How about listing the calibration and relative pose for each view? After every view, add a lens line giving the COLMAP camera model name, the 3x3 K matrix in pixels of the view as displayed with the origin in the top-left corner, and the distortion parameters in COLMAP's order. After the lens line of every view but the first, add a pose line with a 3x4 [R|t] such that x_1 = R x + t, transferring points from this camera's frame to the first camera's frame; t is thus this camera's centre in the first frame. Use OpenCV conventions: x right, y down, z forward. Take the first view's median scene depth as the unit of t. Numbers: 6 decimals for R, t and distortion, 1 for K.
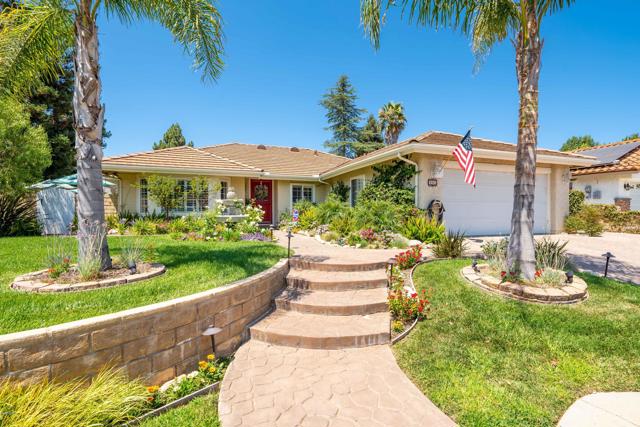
lens RADIAL K [[310.7, 0, 320.6], [0, 310.7, 213.8], [0, 0, 1]] dist [0.003876, 0.000258]
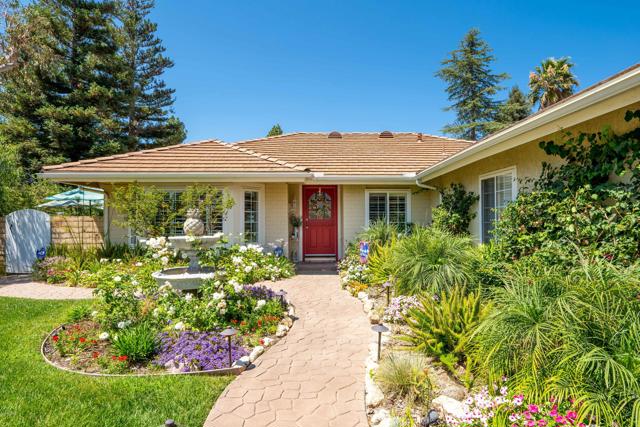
lens RADIAL K [[349.7, 0, 319.6], [0, 349.7, 214.4], [0, 0, 1]] dist [0.022945, 0.002454]
pose [[0.941387, -0.008662, -0.337218, 0.039364], [0.004241, 0.999895, -0.013845, -0.042305], [0.337302, 0.011604, 0.941325, 0.348608]]
